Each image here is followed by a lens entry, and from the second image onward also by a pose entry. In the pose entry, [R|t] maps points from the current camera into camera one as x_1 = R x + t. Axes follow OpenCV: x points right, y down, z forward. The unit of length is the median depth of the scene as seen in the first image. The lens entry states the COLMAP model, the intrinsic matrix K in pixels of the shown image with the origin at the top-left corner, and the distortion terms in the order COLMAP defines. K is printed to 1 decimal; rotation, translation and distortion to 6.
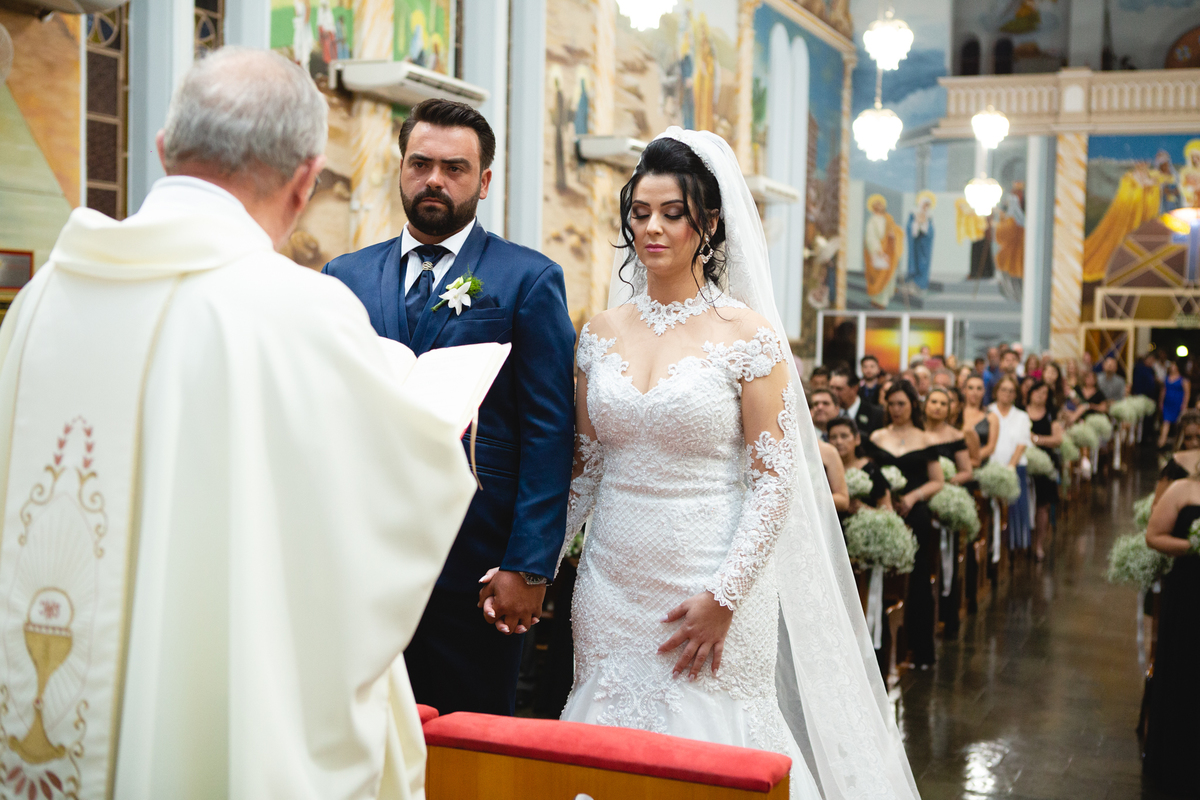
lens RADIAL K [[1575.6, 0, 590.5], [0, 1575.6, 375.5], [0, 0, 1]] dist [0.008612, 0.000000]
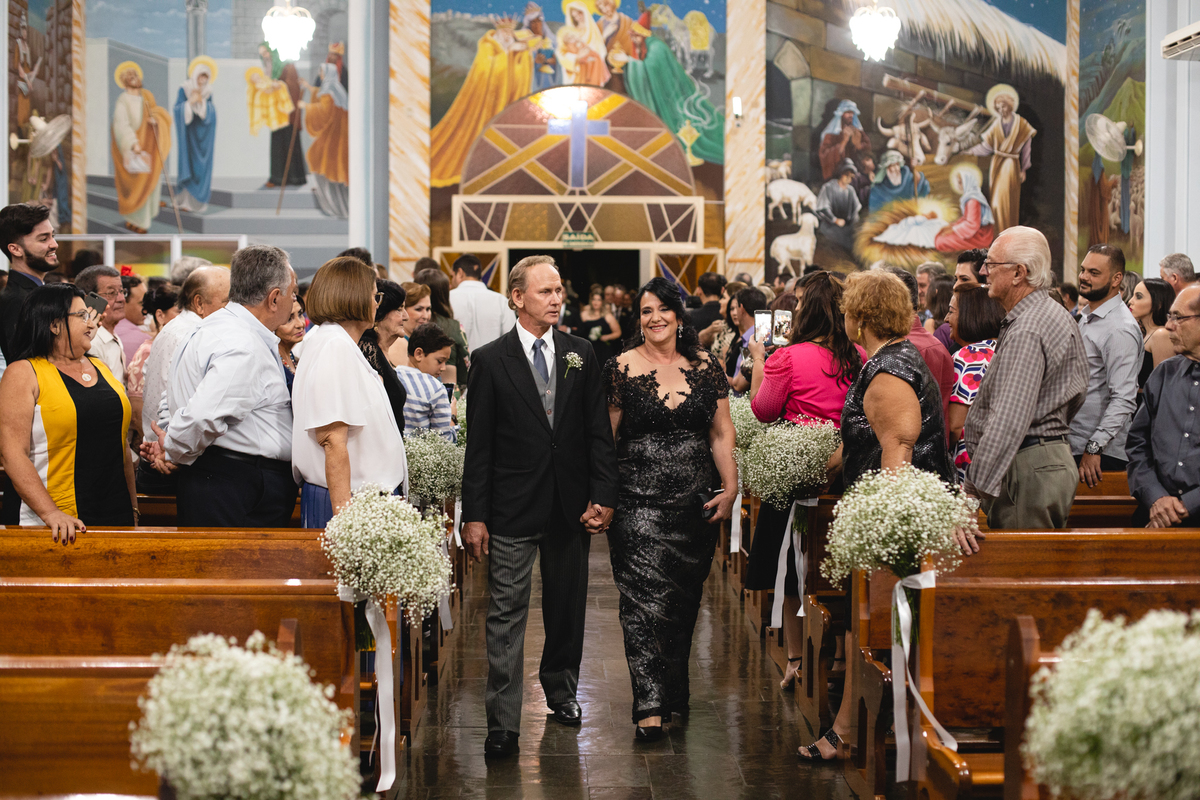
lens RADIAL K [[1757.2, 0, 602.8], [0, 1757.2, 394.4], [0, 0, 1]] dist [-0.106994, 0.000000]
pose [[0.911713, -0.044066, 0.408458, 0.062845], [0.034910, 0.998945, 0.029846, 0.010478], [-0.409342, -0.012952, 0.912289, 0.267531]]
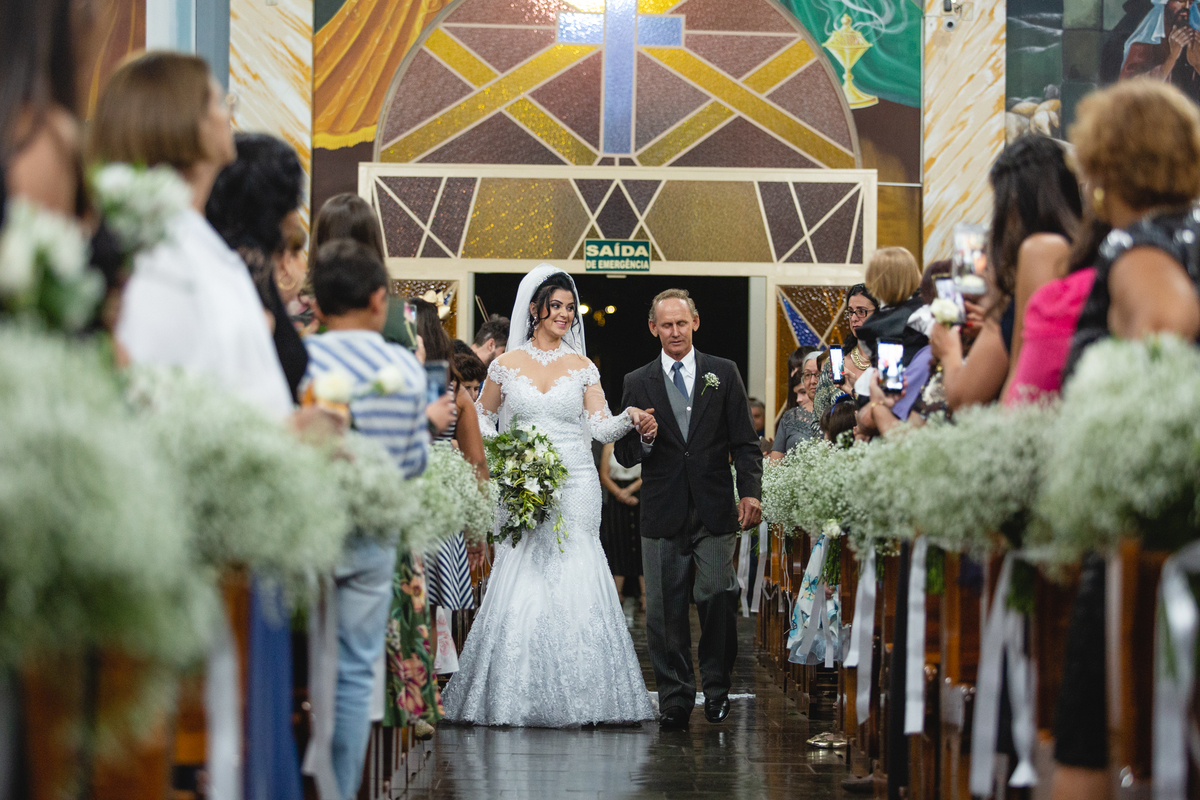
lens RADIAL K [[3776.2, 0, 601.1], [0, 3776.2, 400.5], [0, 0, 1]] dist [0.057210, 0.000000]
pose [[0.920158, -0.007915, 0.391468, 0.053317], [0.028325, 0.998522, -0.046391, 0.032342], [-0.390522, 0.053776, 0.919022, 0.241740]]
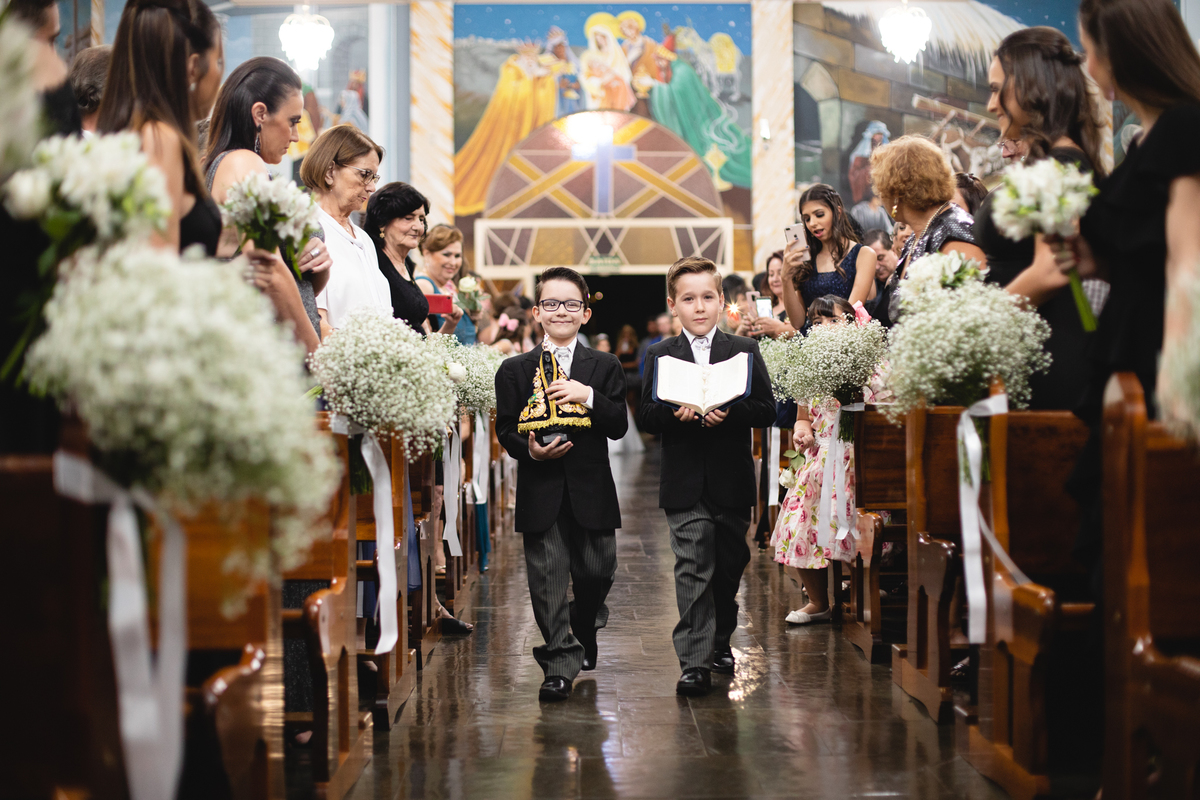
lens RADIAL K [[1757.2, 0, 605.2], [0, 1757.2, 396.5], [0, 0, 1]] dist [-0.106994, 0.000000]
pose [[0.917400, -0.037274, 0.396217, 0.069320], [0.046478, 0.998826, -0.013650, 0.031794], [-0.395244, 0.030938, 0.918055, 0.283379]]
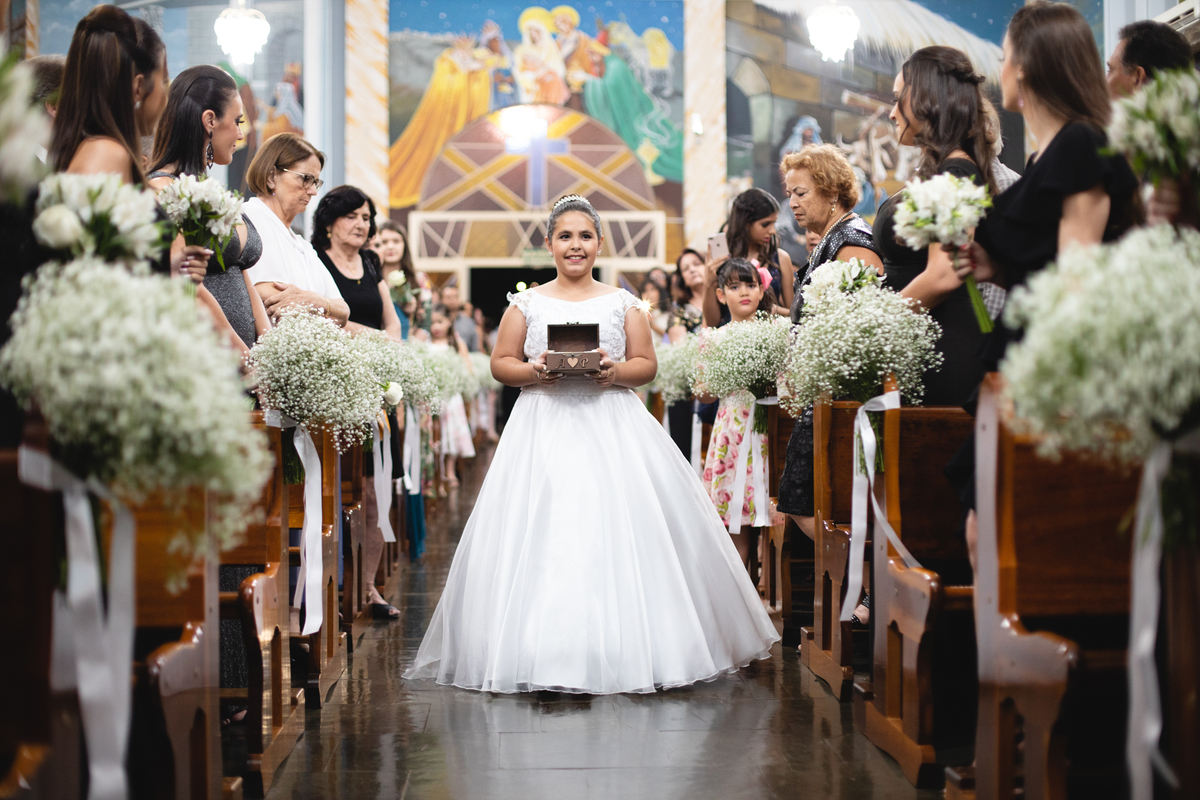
lens RADIAL K [[1757.2, 0, 601.8], [0, 1757.2, 403.5], [0, 0, 1]] dist [-0.106994, 0.000000]
pose [[0.903373, -0.039225, 0.427058, 0.067195], [0.044591, 0.999002, -0.002567, 0.031531], [-0.426531, 0.021361, 0.904221, 0.274762]]
